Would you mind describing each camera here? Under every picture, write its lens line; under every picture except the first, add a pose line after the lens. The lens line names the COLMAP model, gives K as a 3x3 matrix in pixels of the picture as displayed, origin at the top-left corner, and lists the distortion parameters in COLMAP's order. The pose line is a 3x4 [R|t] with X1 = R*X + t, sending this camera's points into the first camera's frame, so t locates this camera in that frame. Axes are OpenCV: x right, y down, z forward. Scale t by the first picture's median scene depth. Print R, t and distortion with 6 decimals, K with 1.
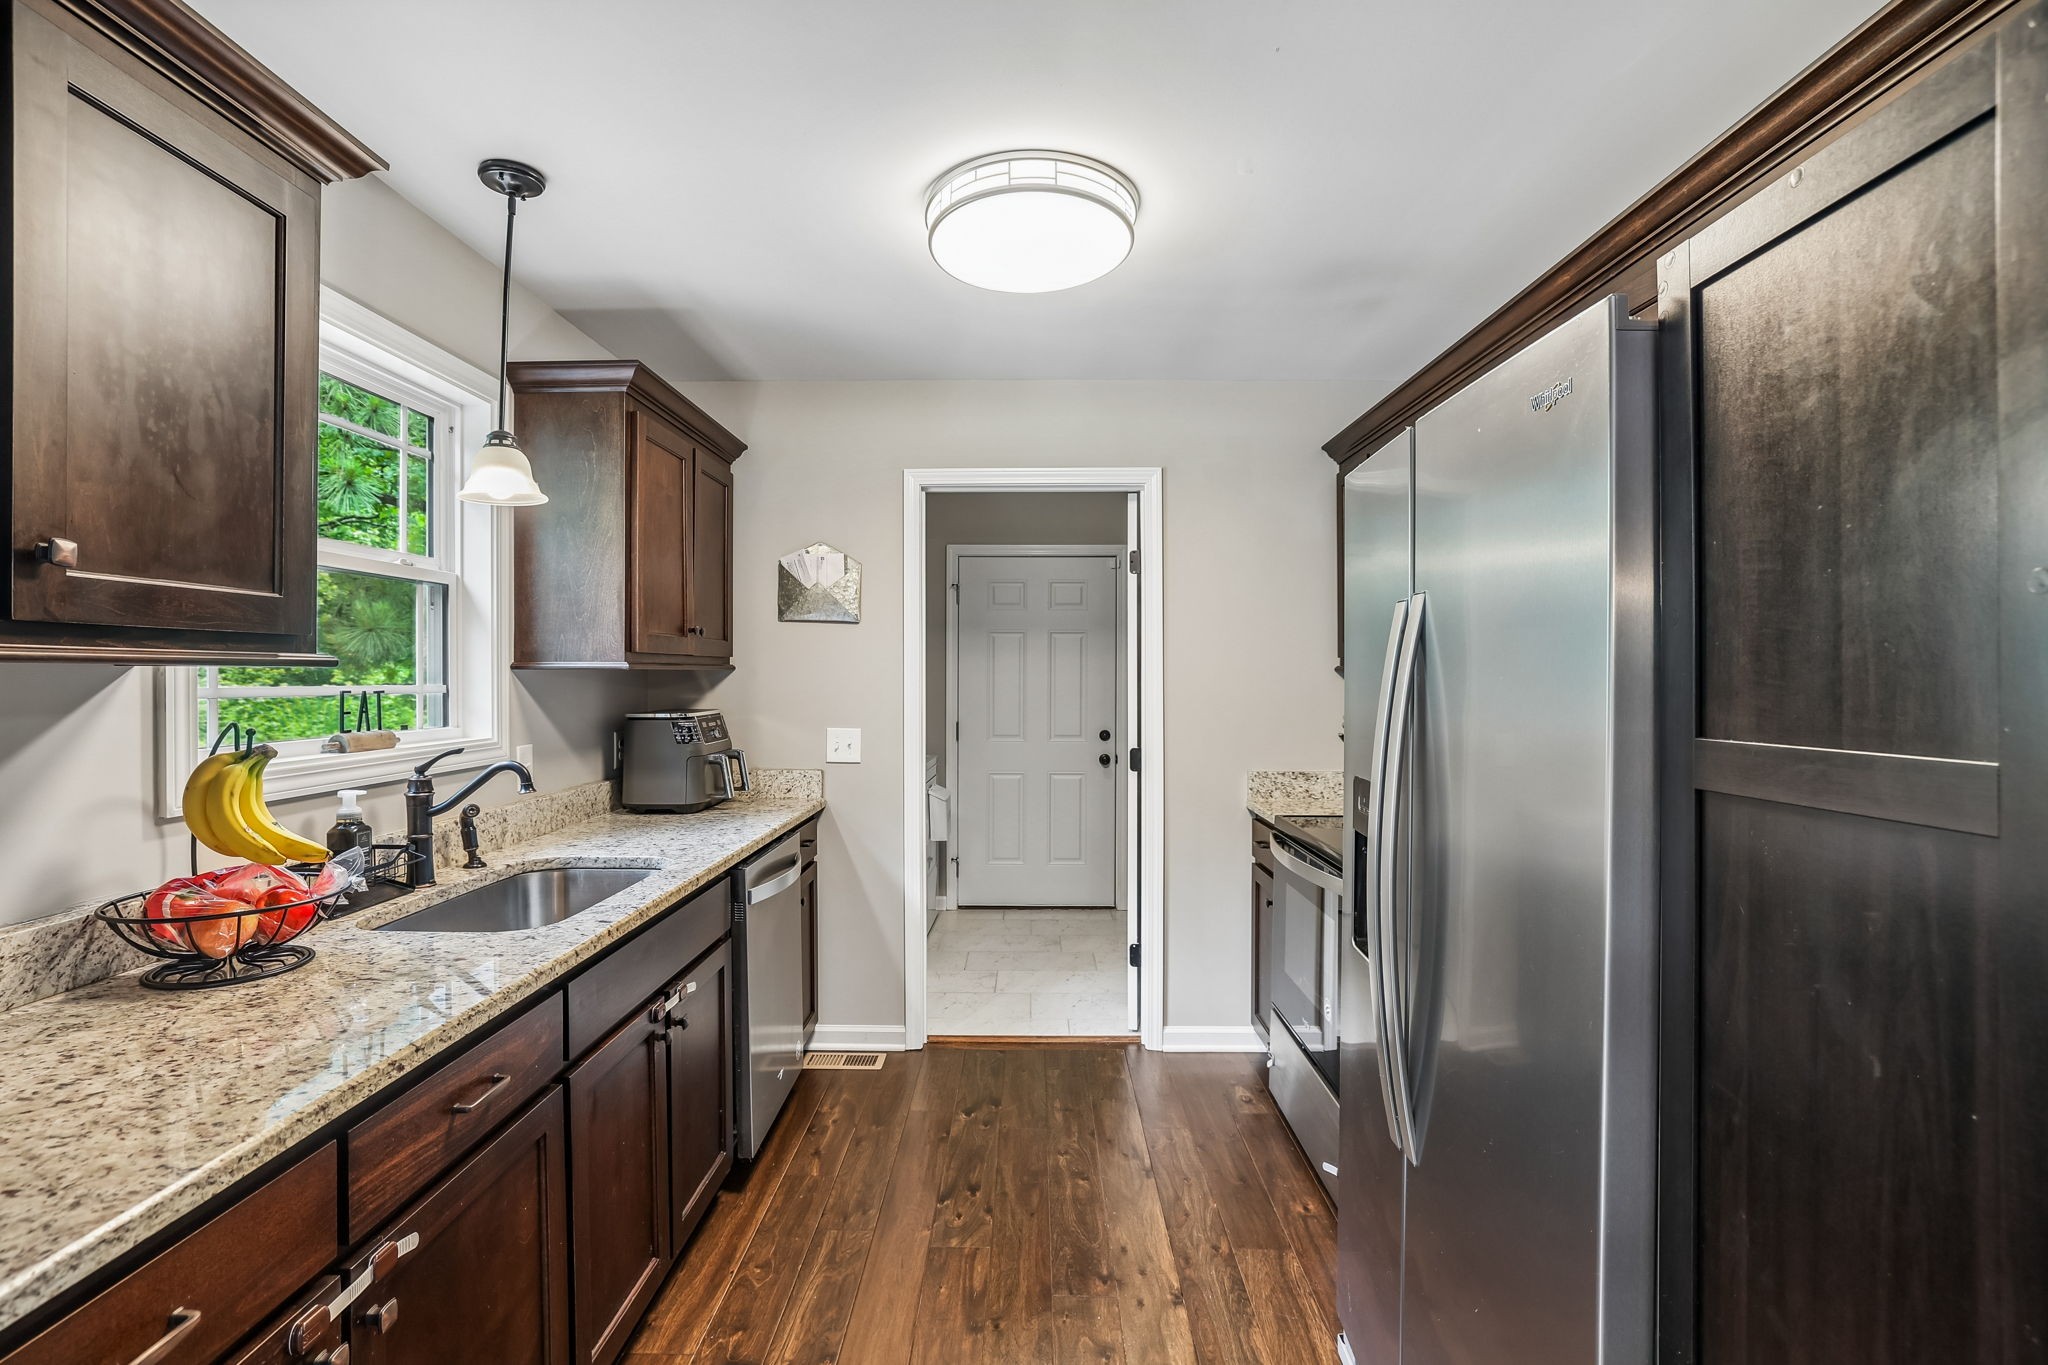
lens RADIAL K [[891.3, 0, 1039.9], [0, 891.3, 670.1], [0, 0, 1]] dist [-0.045892, 0.016520]
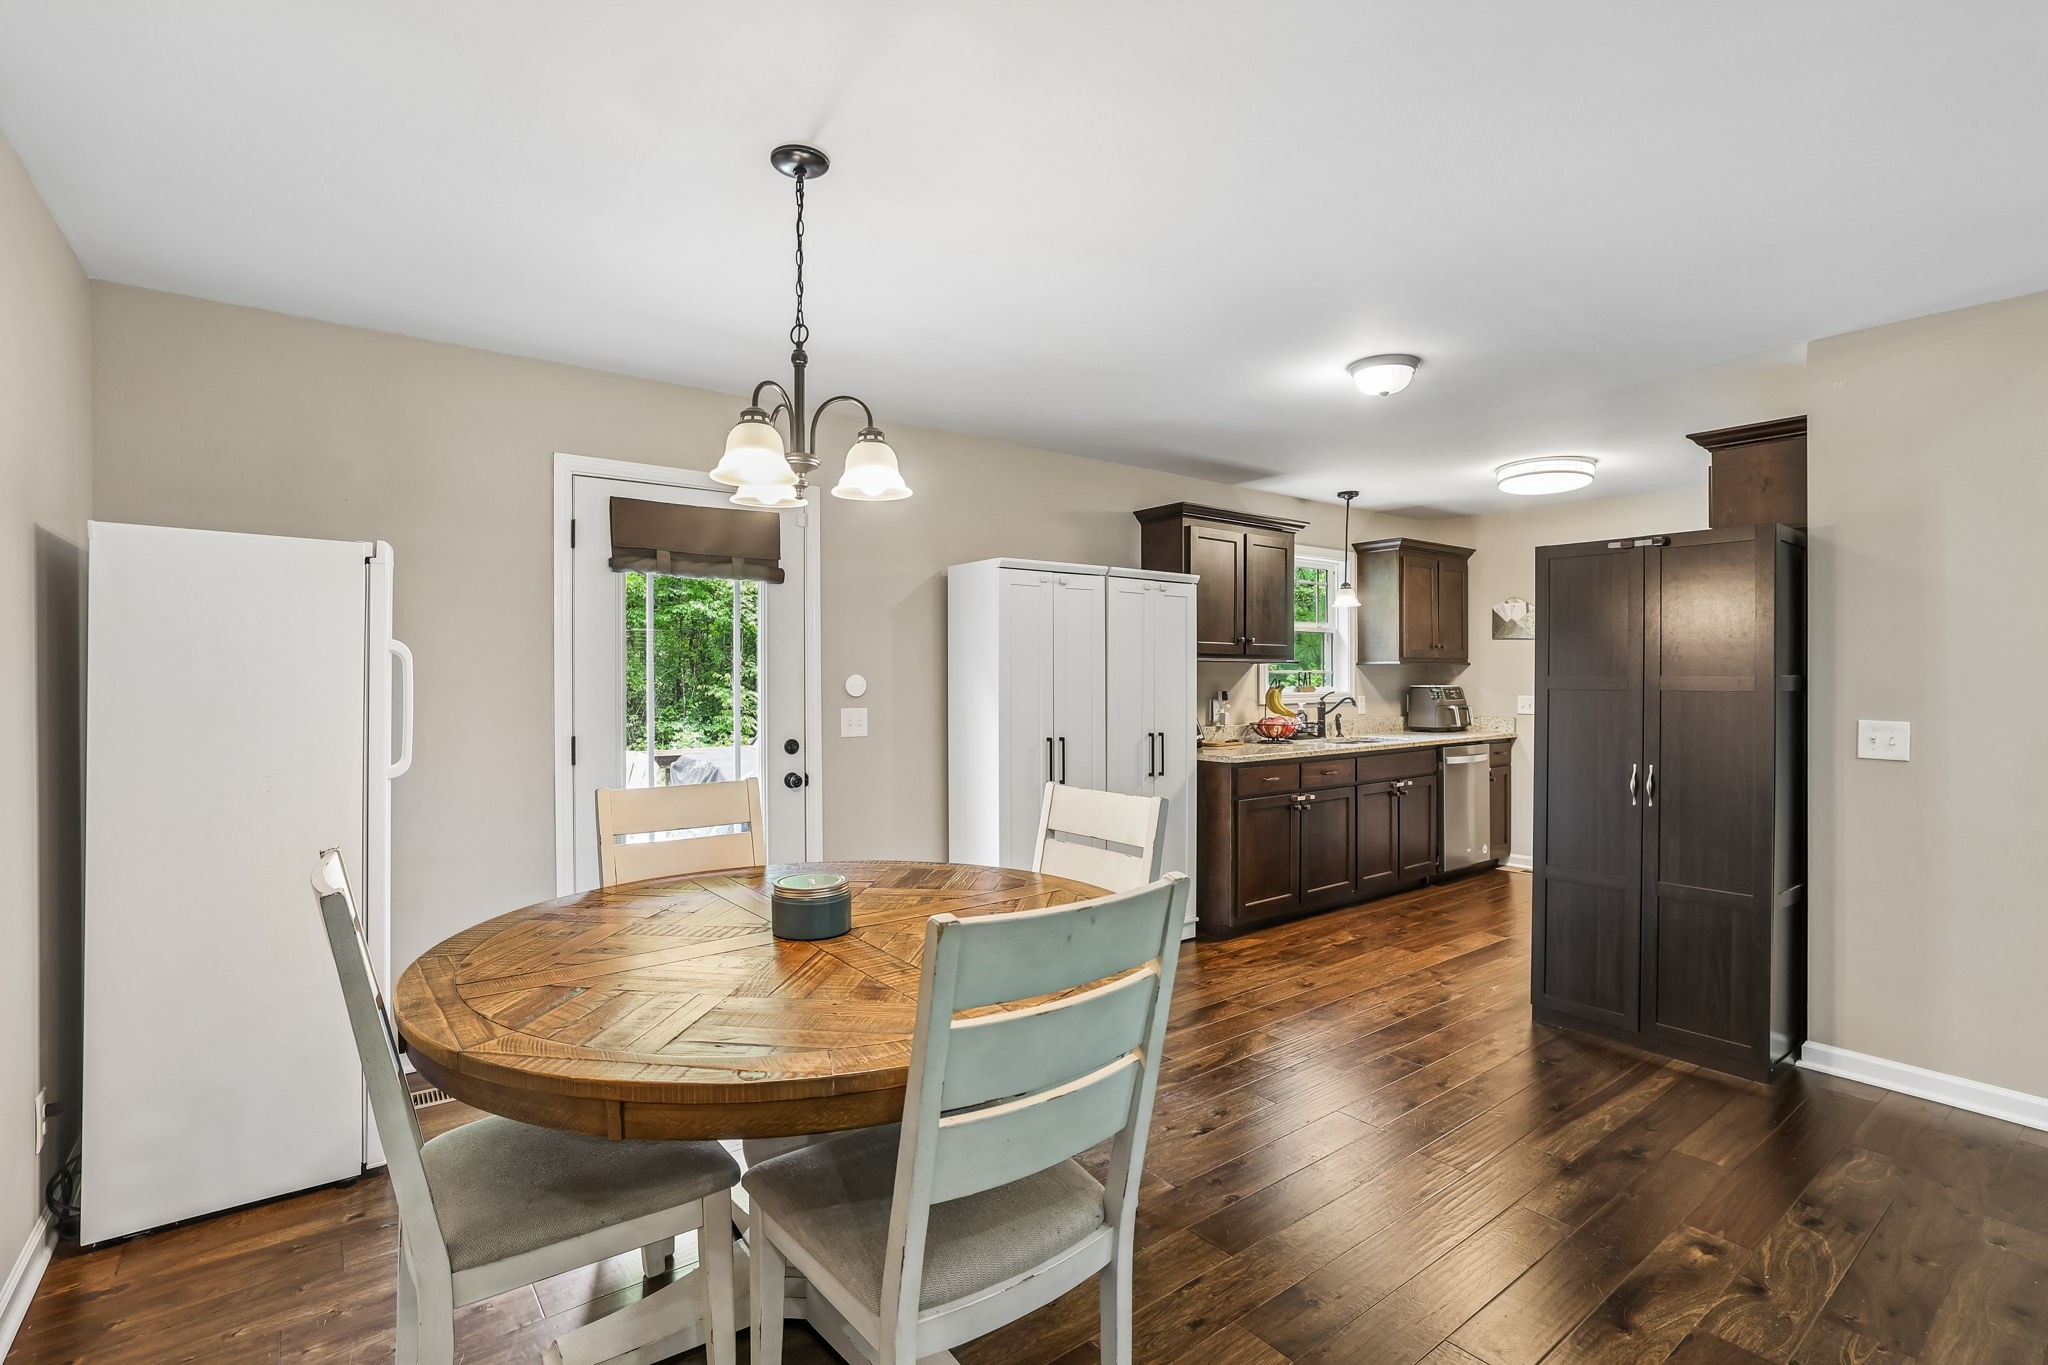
lens RADIAL K [[969.4, 0, 964.7], [0, 969.4, 676.9], [0, 0, 1]] dist [0.000943, 0.022937]
pose [[0.542029, 0.009129, -0.840310, 1.279423], [-0.000669, 0.999945, 0.010431, 0.005698], [0.840359, -0.005092, 0.542006, -1.647643]]
